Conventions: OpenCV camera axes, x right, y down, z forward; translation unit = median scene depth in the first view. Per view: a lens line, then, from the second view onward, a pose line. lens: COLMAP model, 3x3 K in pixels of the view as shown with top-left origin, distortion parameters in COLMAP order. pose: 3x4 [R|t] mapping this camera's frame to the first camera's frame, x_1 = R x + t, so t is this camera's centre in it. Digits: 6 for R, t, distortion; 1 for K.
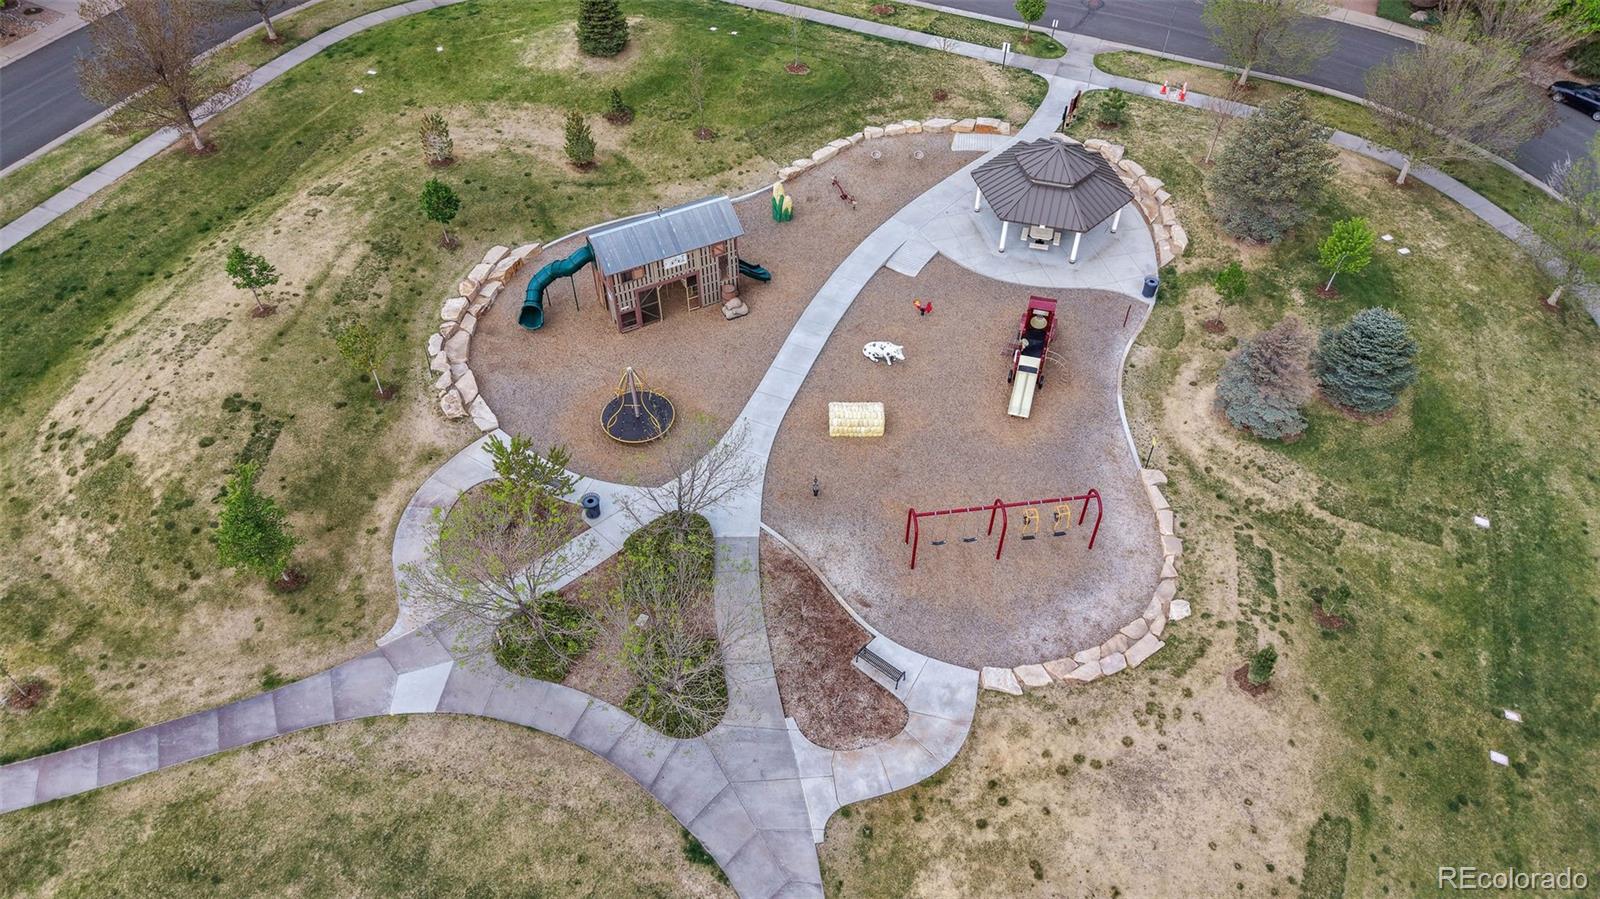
lens RADIAL K [[1103.0, 0, 837.4], [0, 1103.0, 455.6], [0, 0, 1]] dist [0.051196, -0.062467]
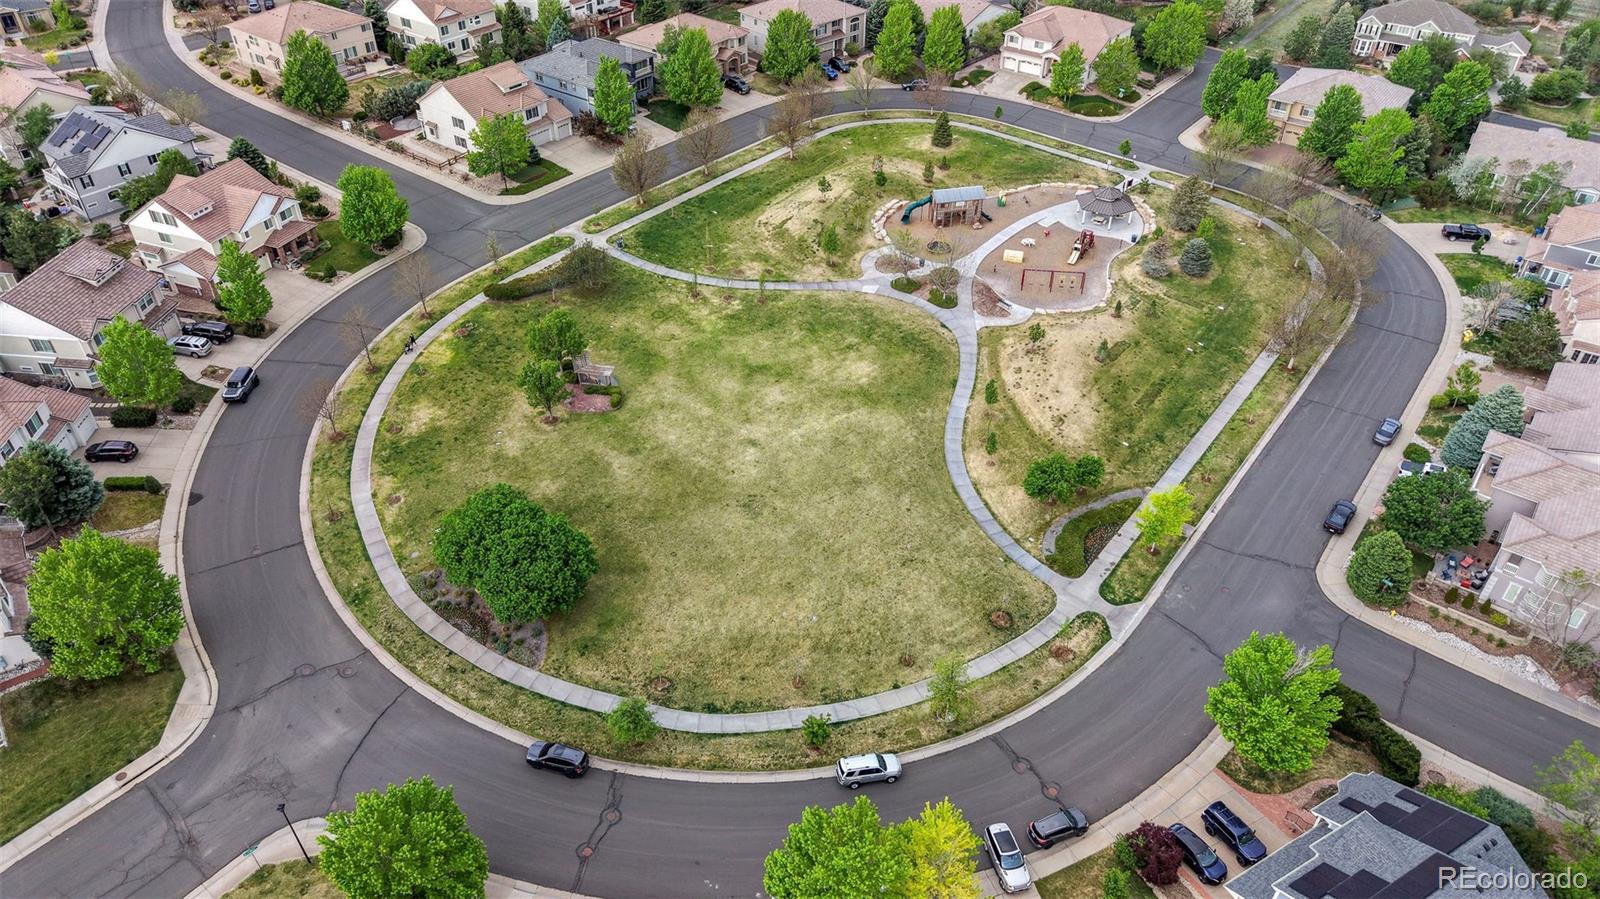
lens RADIAL K [[1103.0, 0, 837.4], [0, 1103.0, 455.6], [0, 0, 1]] dist [0.051196, -0.062467]
pose [[0.966477, 0.161666, -0.199466, 0.217257], [-0.193206, 0.969576, -0.150311, 0.925310], [0.169097, 0.183810, 0.968308, -1.663661]]
